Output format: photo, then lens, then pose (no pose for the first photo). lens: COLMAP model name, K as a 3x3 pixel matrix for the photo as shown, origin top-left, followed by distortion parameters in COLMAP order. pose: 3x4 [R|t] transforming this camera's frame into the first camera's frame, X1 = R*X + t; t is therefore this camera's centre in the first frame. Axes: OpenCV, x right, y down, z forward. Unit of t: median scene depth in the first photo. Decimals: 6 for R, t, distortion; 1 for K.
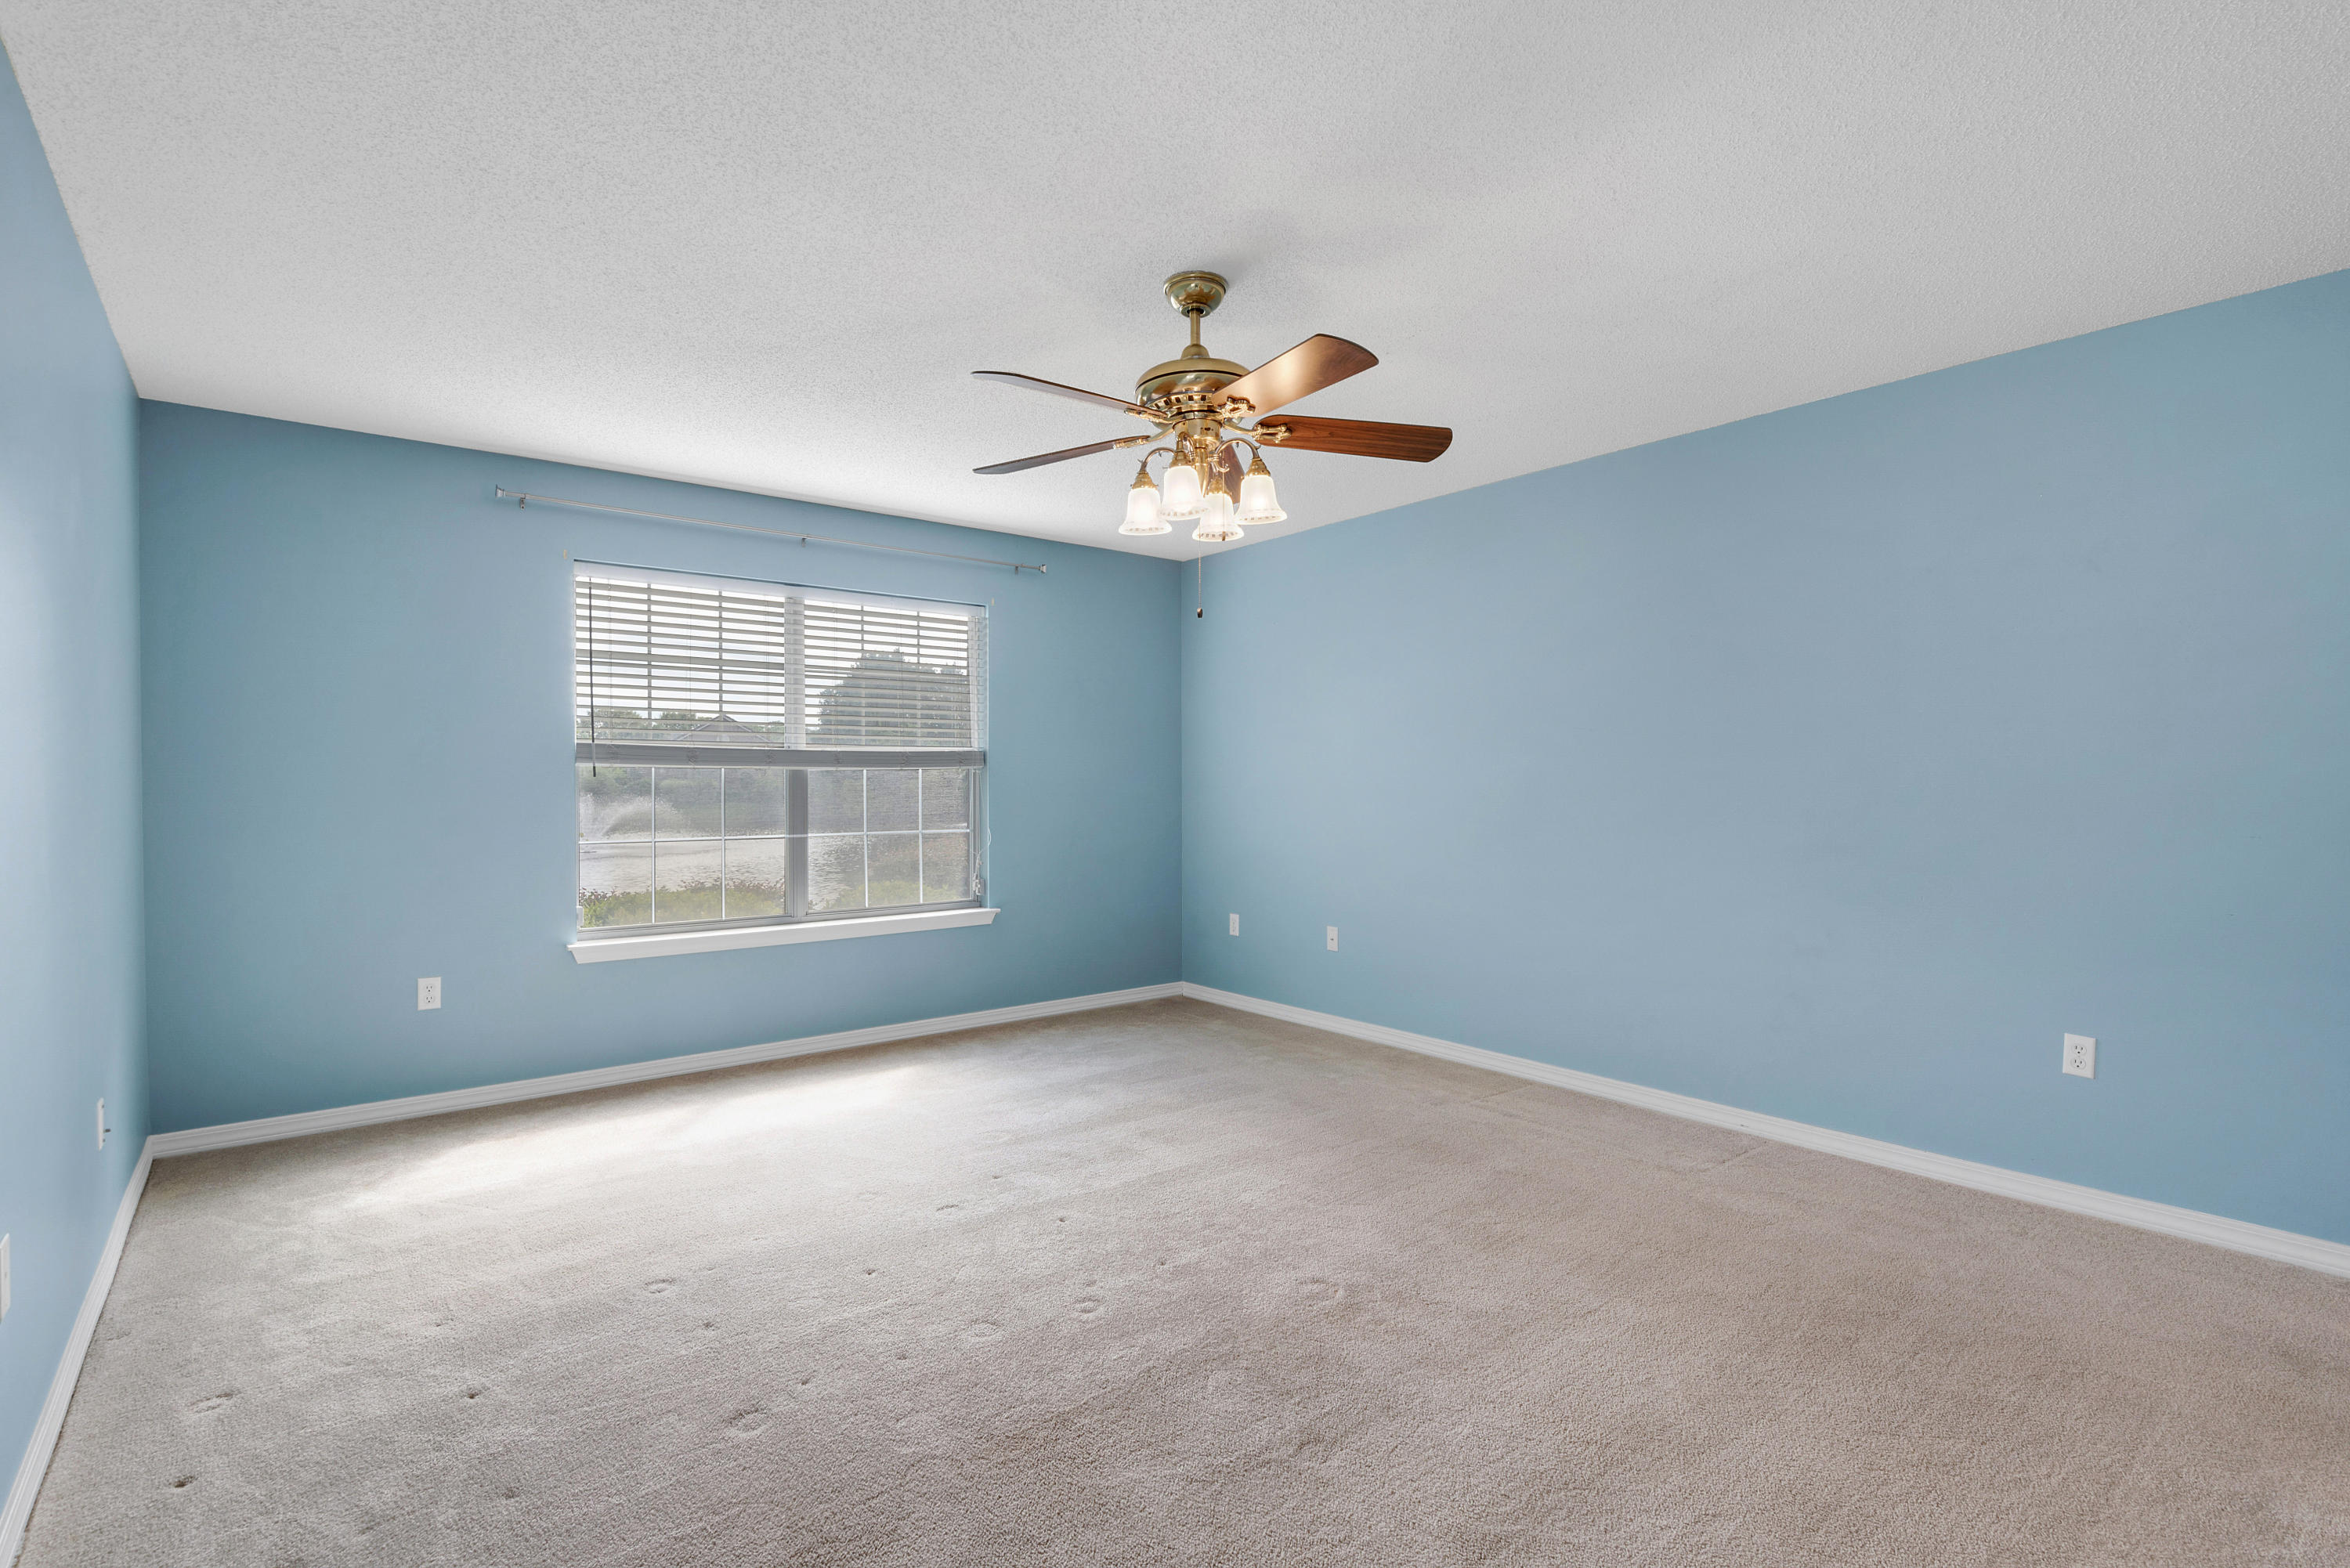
lens RADIAL K [[1129.8, 0, 1183.9], [0, 1129.8, 787.8], [0, 0, 1]] dist [0.018645, -0.005117]
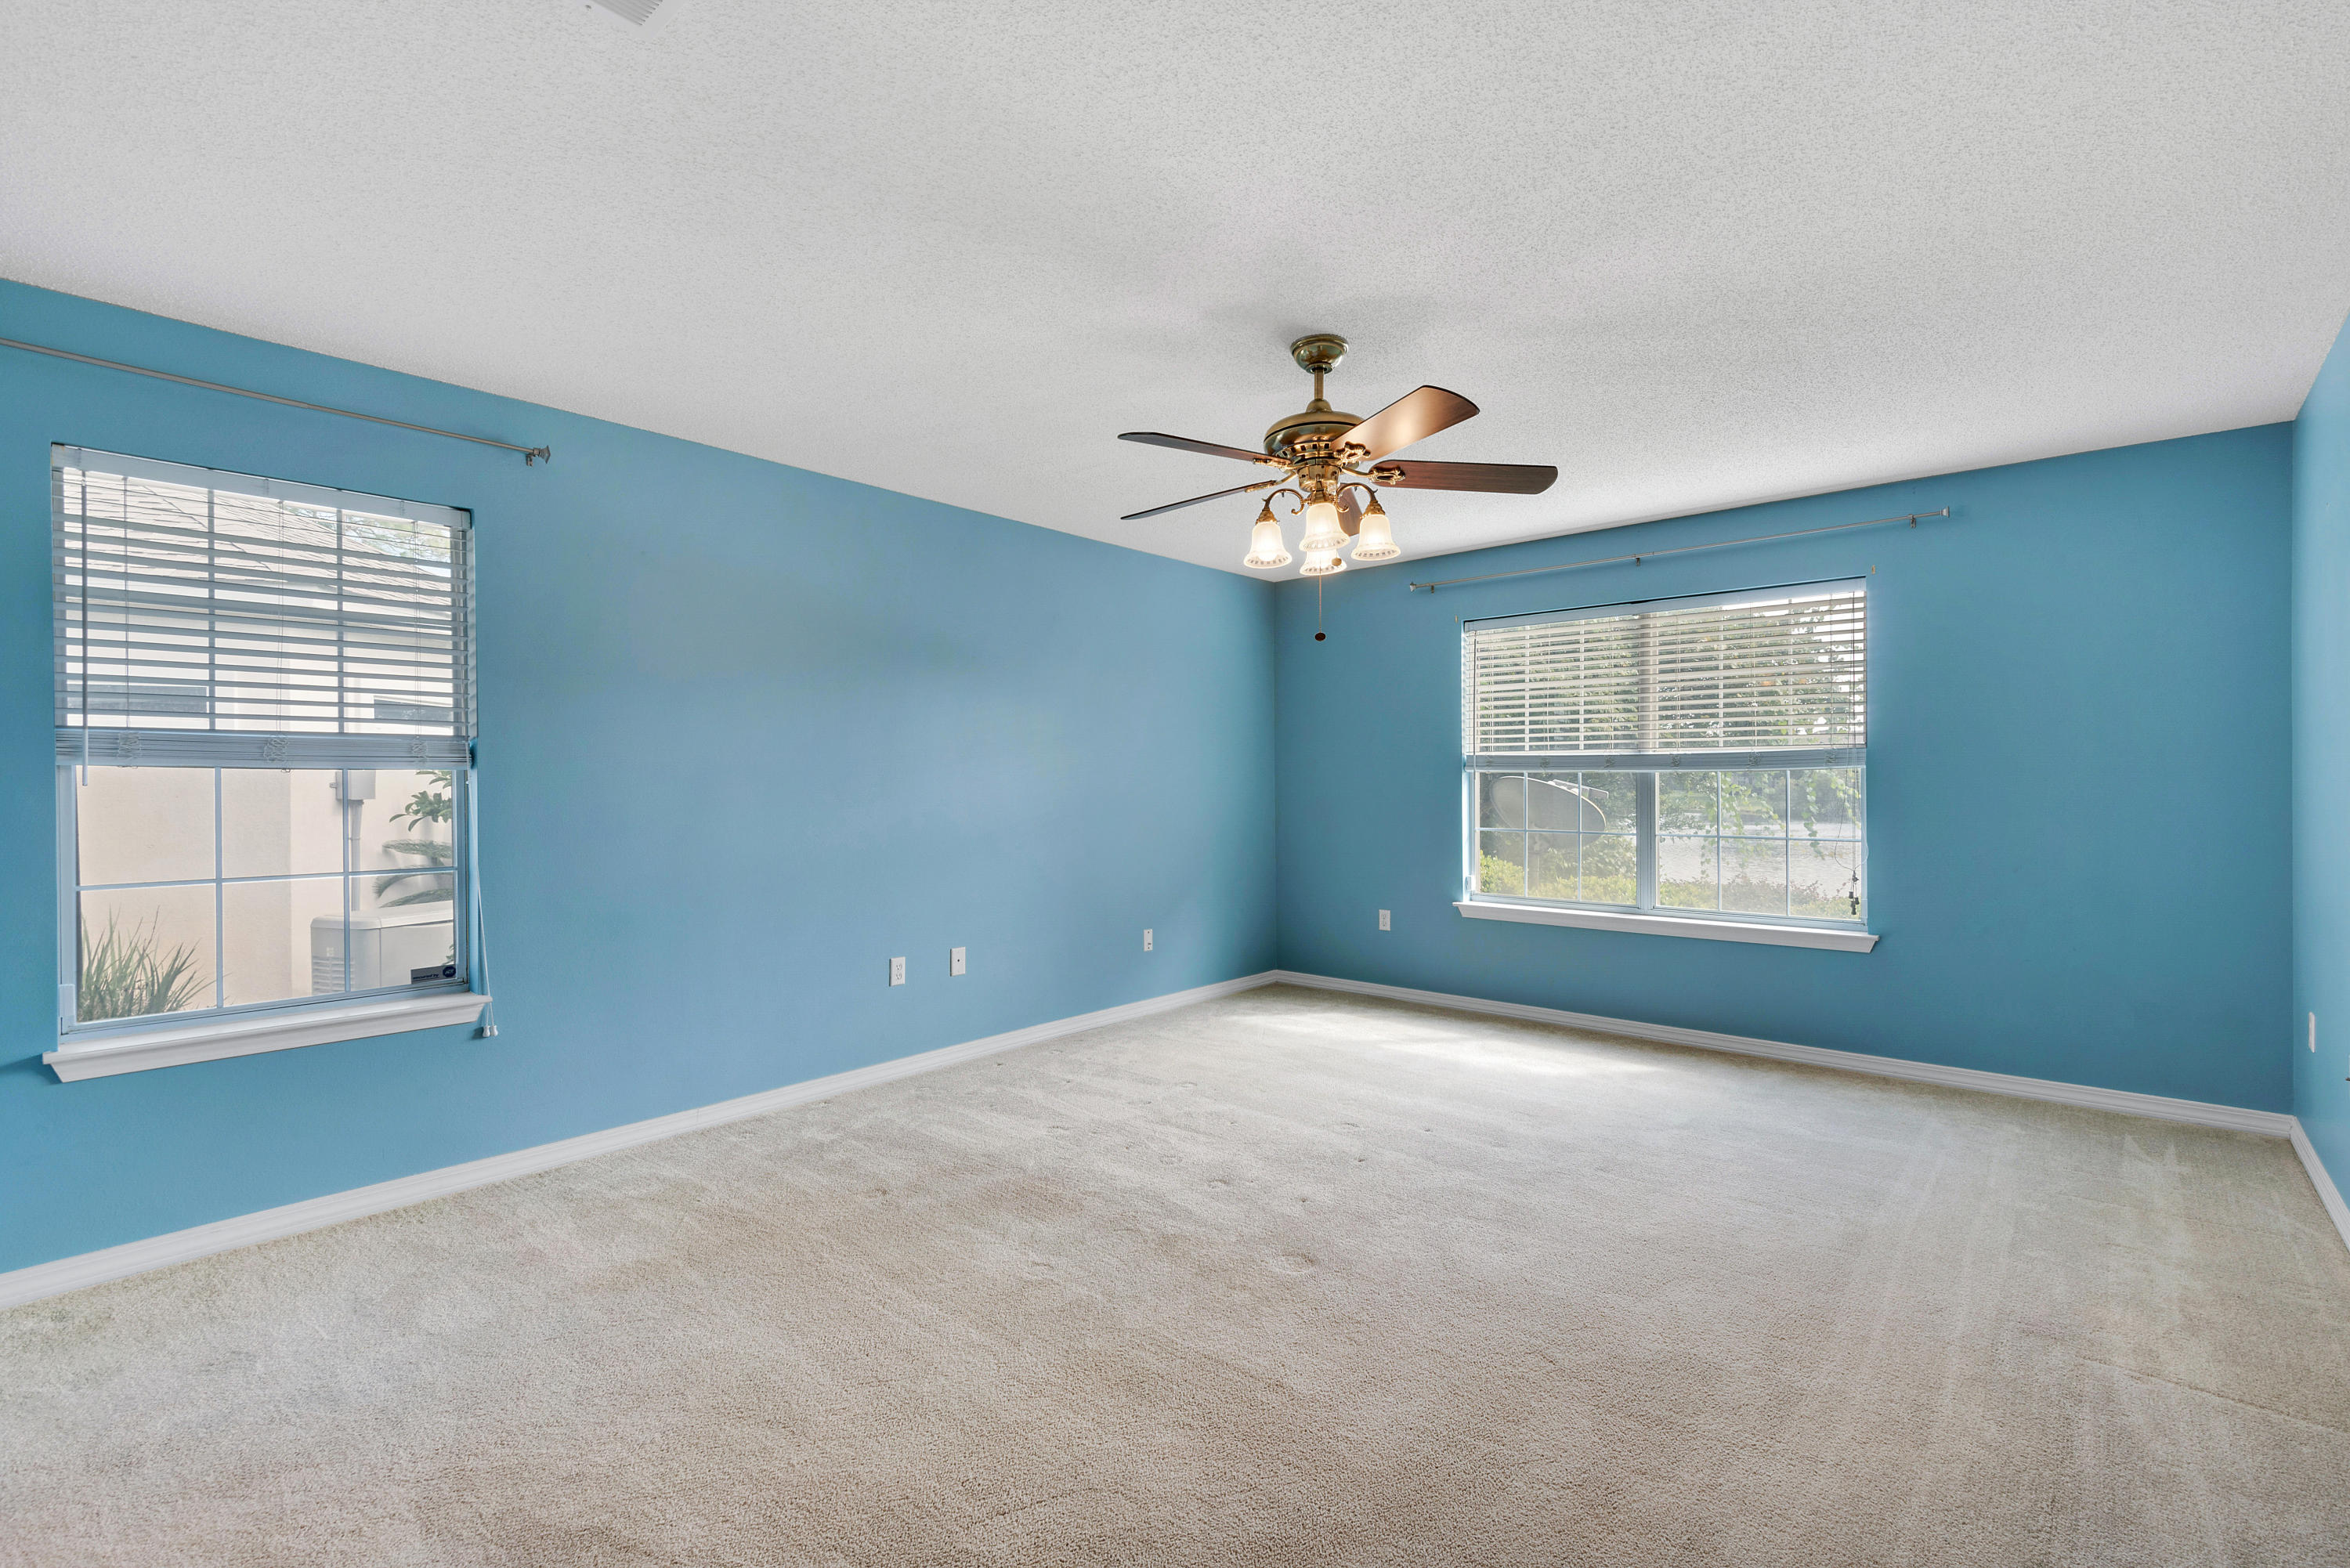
lens RADIAL K [[1057.4, 0, 1195.6], [0, 1057.4, 783.6], [0, 0, 1]] dist [0.004791, 0.000239]
pose [[0.181608, -0.002112, -0.983369, 0.581772], [-0.013143, 0.999903, -0.004575, 0.004845], [0.983283, 0.013756, 0.181563, 0.407738]]
